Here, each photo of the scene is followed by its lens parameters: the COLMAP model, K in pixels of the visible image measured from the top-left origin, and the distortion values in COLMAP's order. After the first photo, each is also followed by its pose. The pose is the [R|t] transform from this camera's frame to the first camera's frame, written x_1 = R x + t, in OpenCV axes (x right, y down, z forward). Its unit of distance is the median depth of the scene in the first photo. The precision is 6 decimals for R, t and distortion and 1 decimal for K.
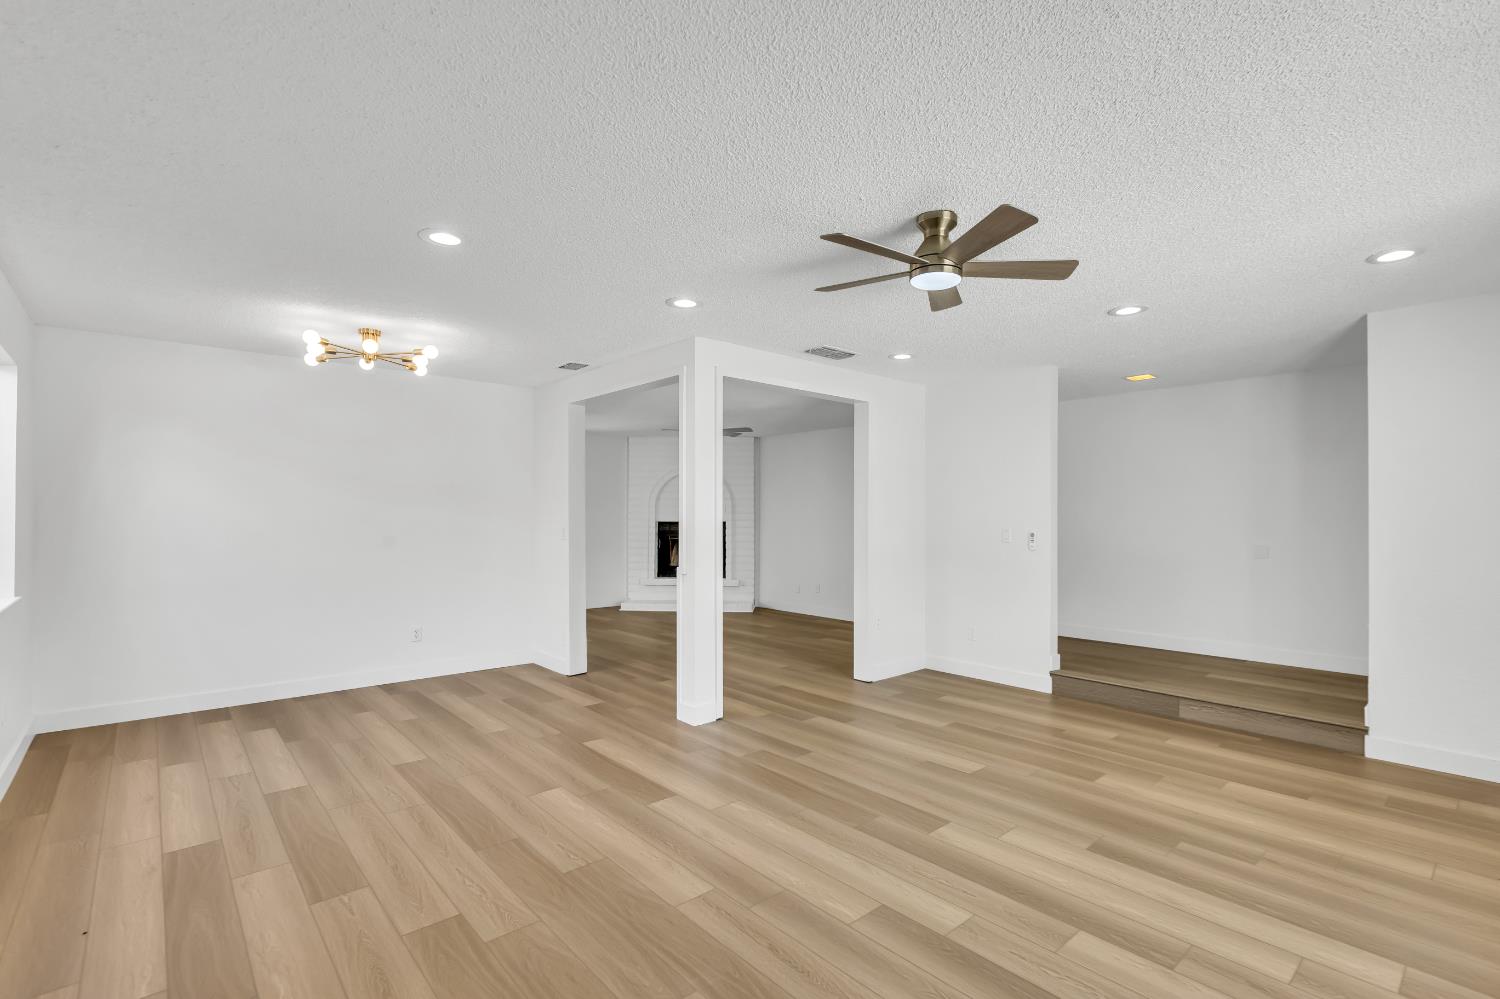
lens RADIAL K [[682.3, 0, 748.0], [0, 682.3, 508.0], [0, 0, 1]] dist [0.008941, 0.000136]
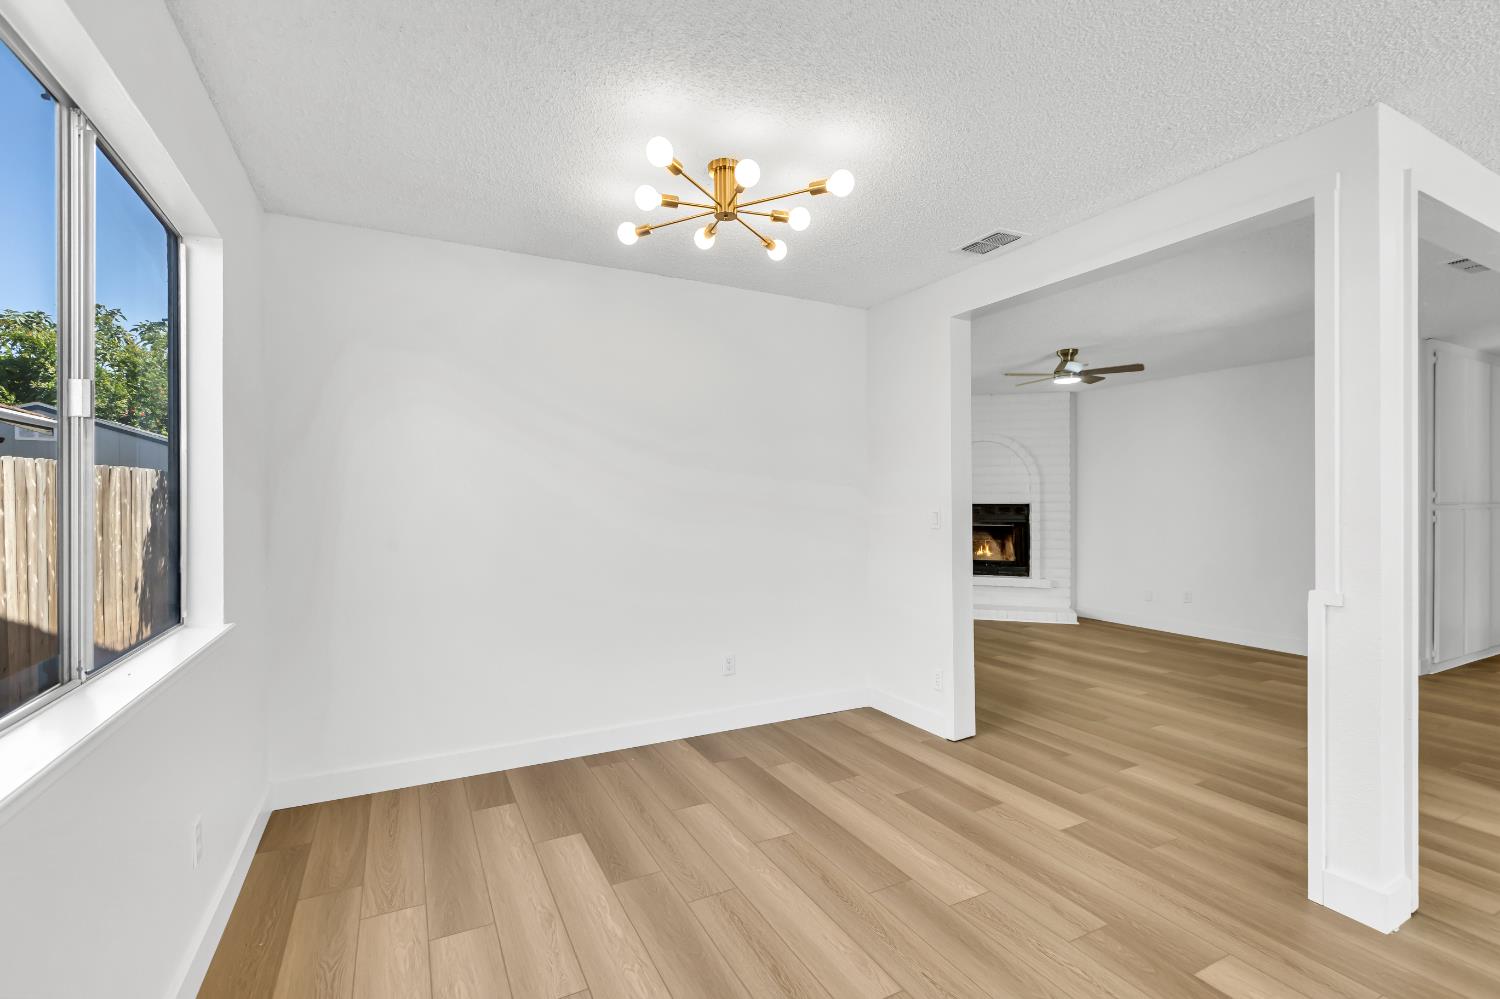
lens RADIAL K [[682.3, 0, 740.8], [0, 682.3, 500.0], [0, 0, 1]] dist [0.008941, 0.000136]
pose [[0.967681, -0.003284, -0.252154, -0.368721], [0.006136, 0.999926, 0.010527, 0.013428], [0.252101, -0.011734, 0.967630, 0.414664]]
